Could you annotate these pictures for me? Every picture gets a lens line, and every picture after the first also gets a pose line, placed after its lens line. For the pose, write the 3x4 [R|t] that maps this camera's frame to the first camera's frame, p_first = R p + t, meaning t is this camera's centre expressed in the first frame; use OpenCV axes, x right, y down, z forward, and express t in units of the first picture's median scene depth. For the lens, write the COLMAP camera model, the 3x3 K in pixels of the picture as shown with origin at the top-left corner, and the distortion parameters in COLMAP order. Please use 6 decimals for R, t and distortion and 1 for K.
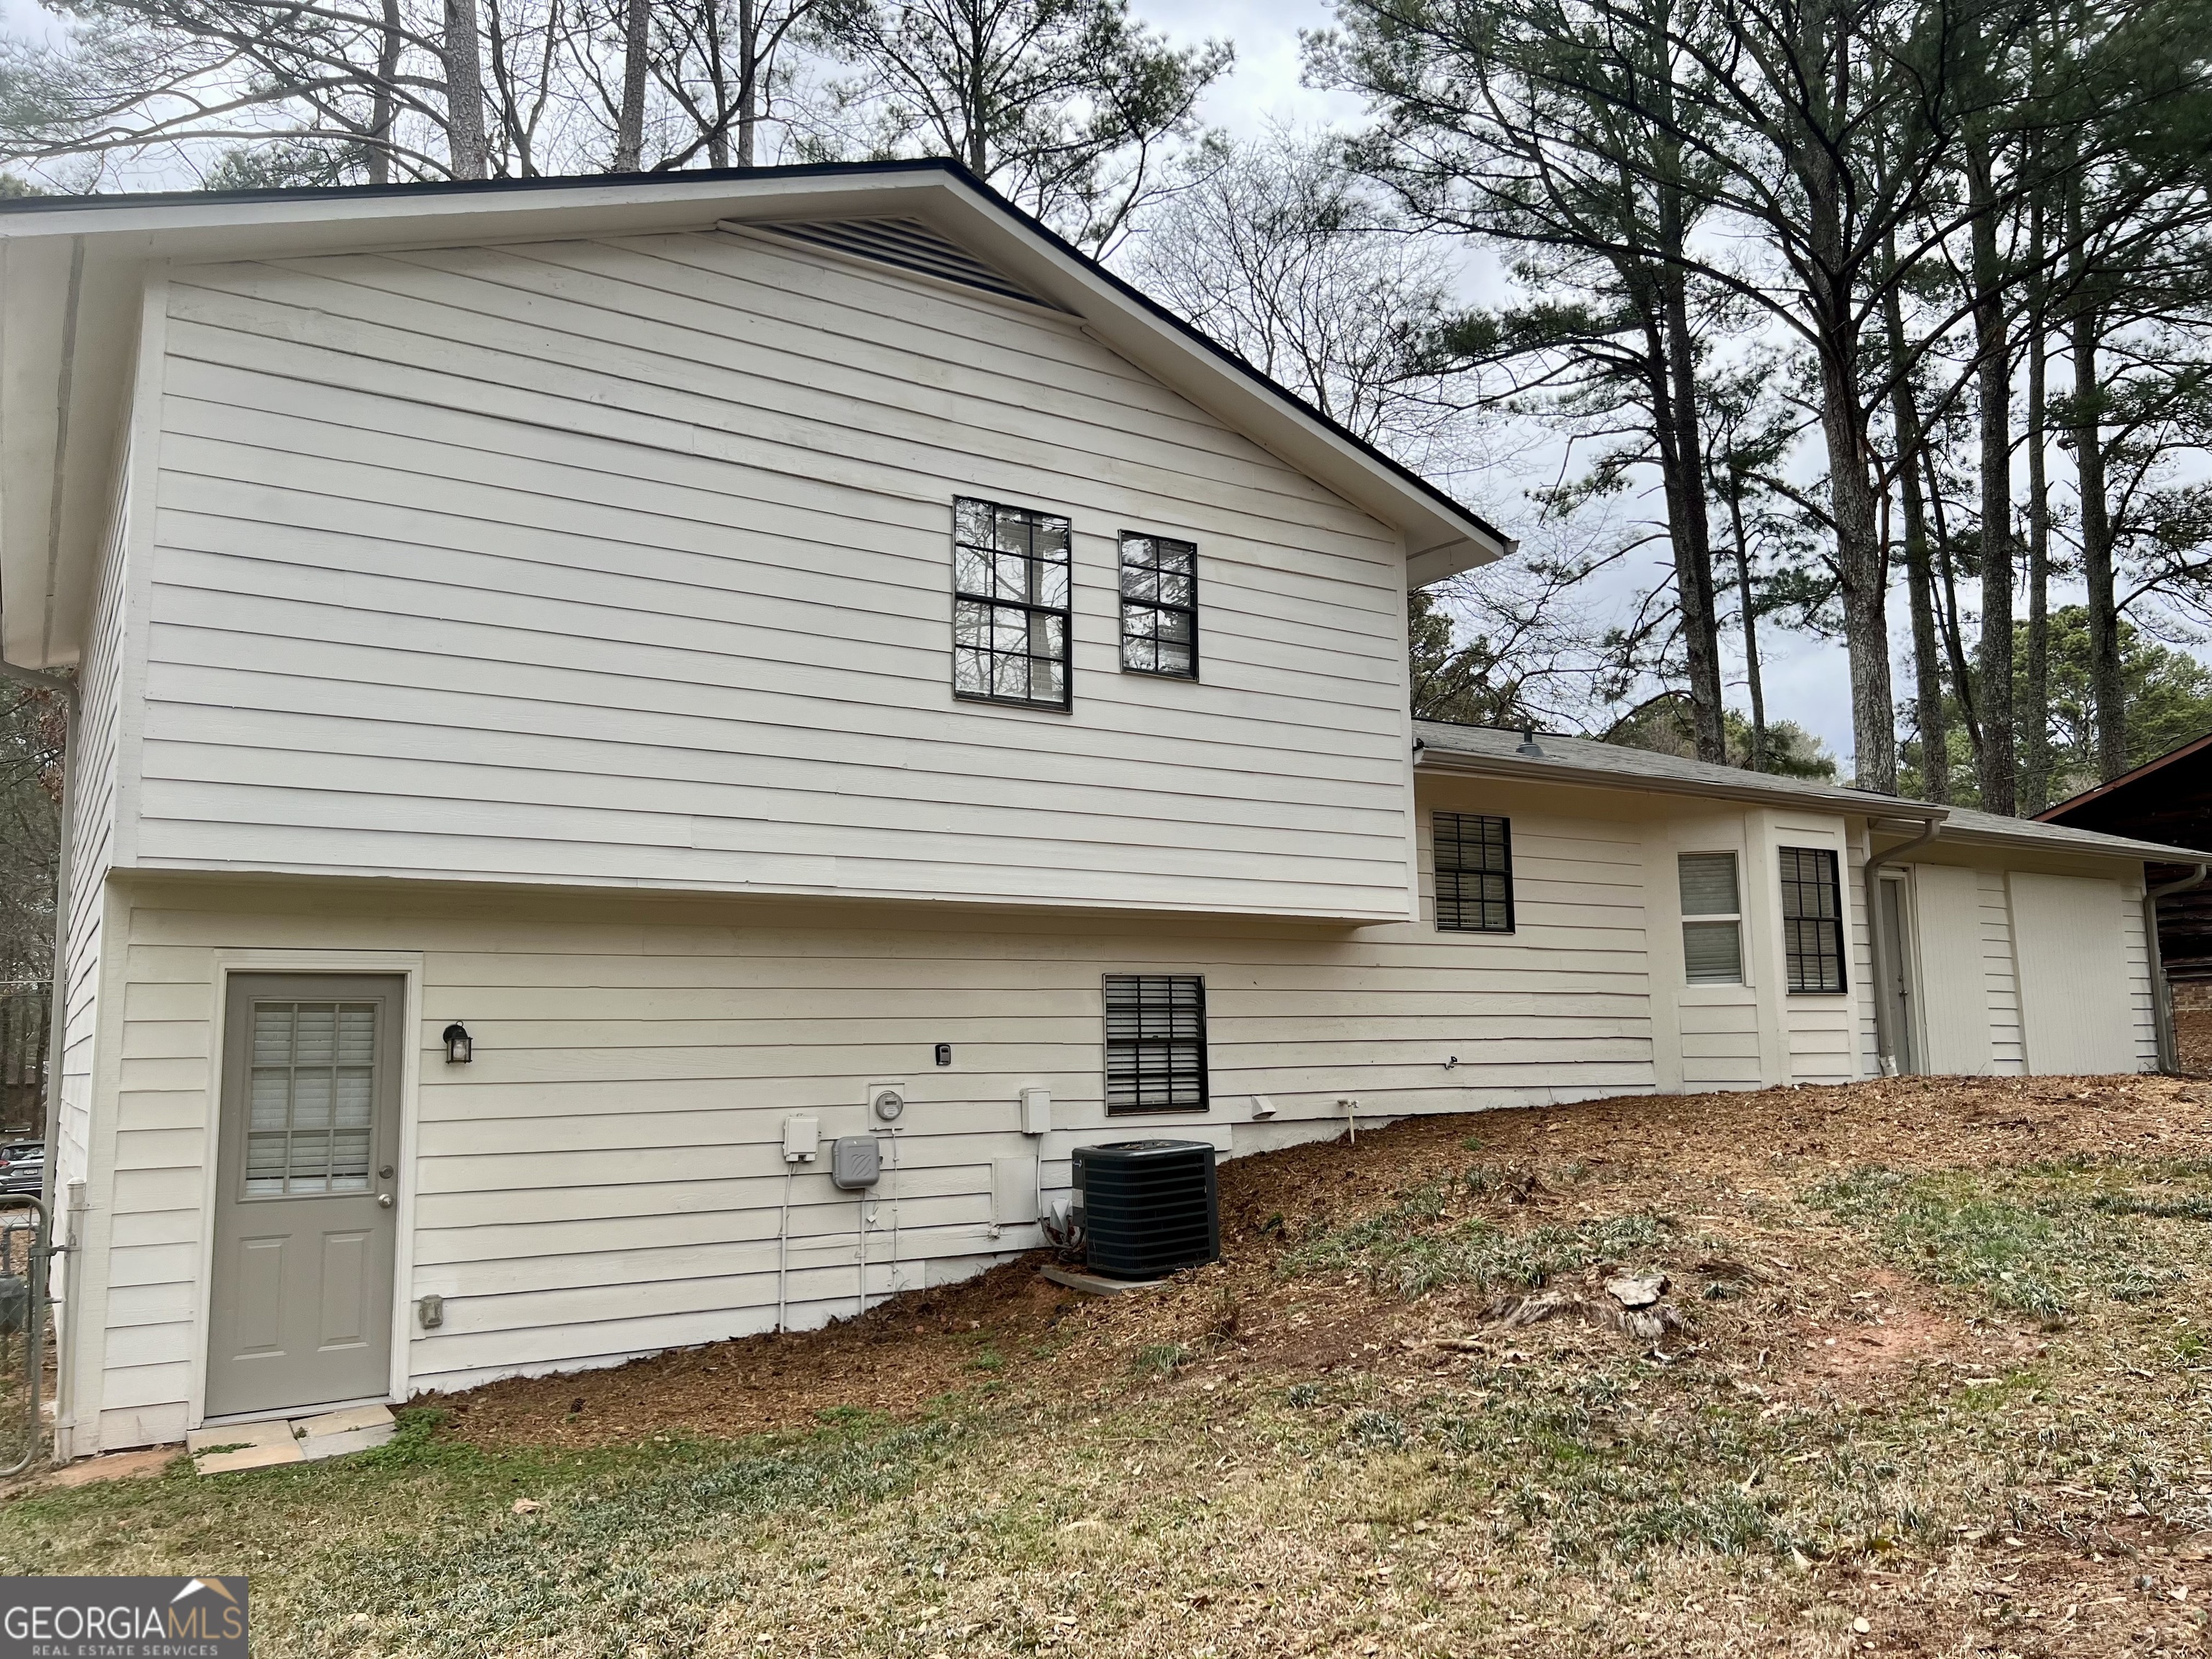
lens RADIAL K [[1653.5, 0, 1083.6], [0, 1653.5, 833.4], [0, 0, 1]] dist [0.072232, -0.085643]
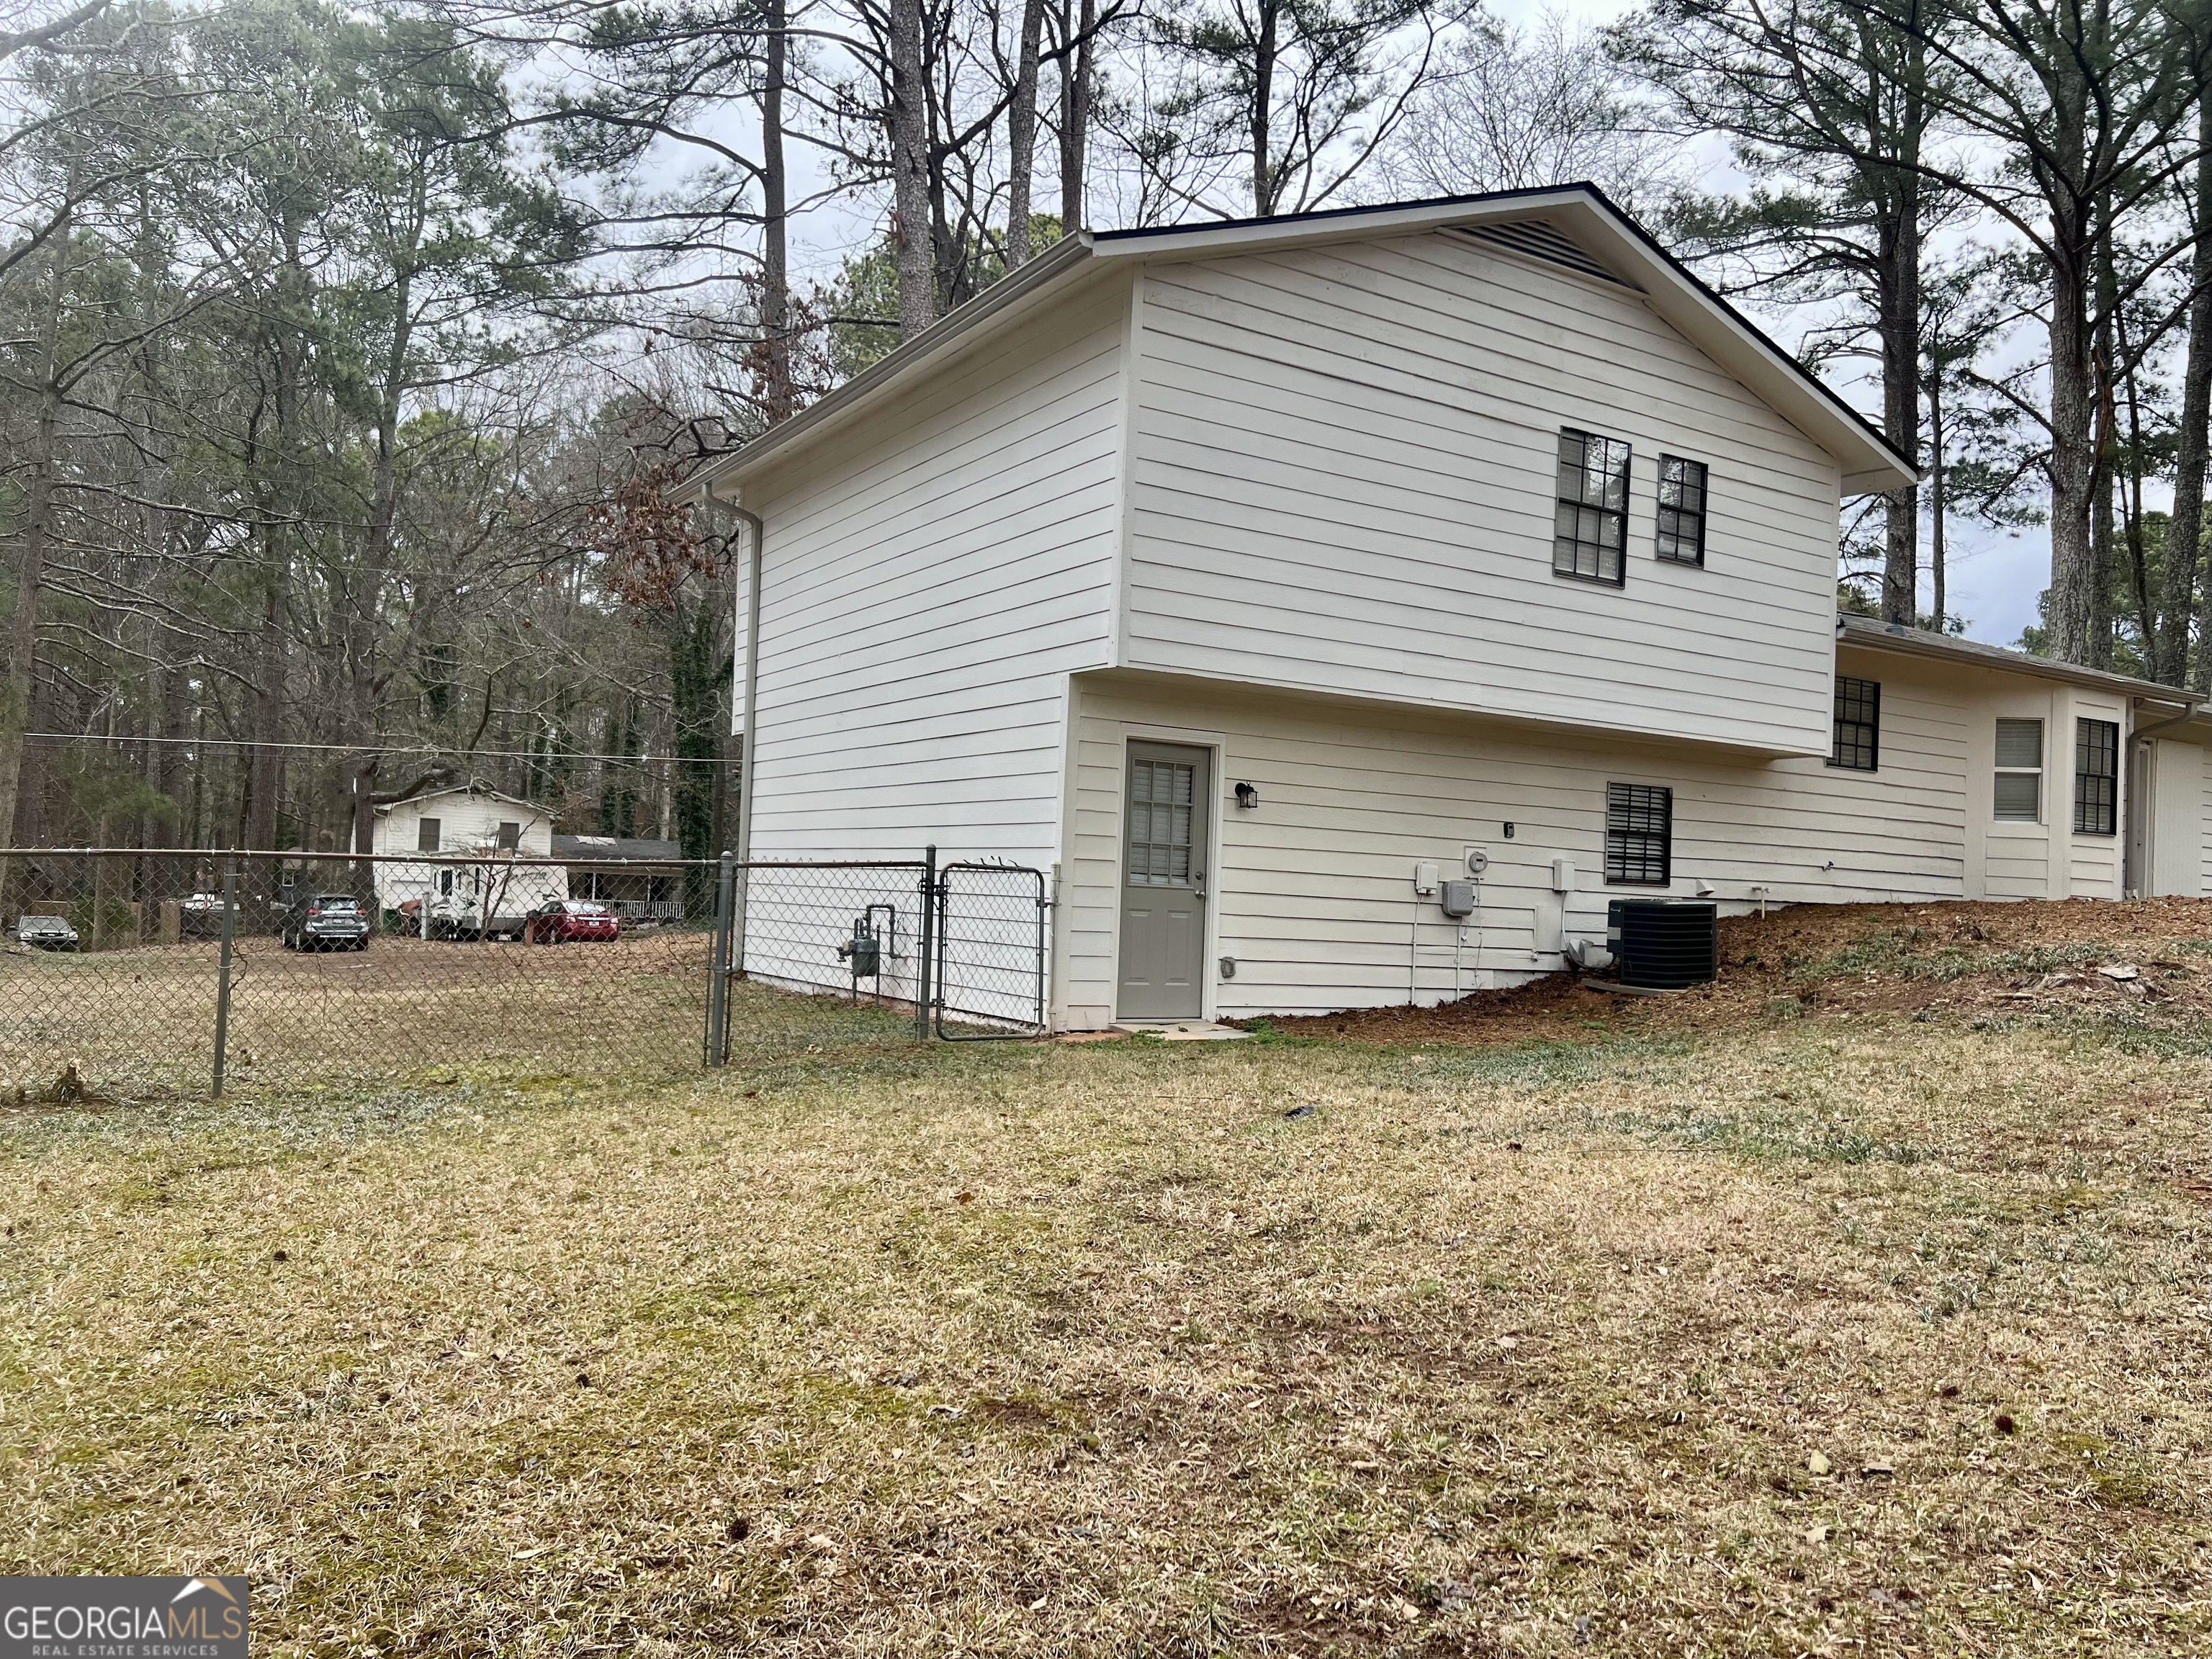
lens RADIAL K [[1653.5, 0, 1094.6], [0, 1653.5, 826.7], [0, 0, 1]] dist [0.072232, -0.085643]
pose [[0.997810, 0.058590, -0.030695, -0.355629], [-0.055558, 0.994233, 0.091728, 0.019273], [0.035893, -0.089822, 0.995311, -0.375730]]
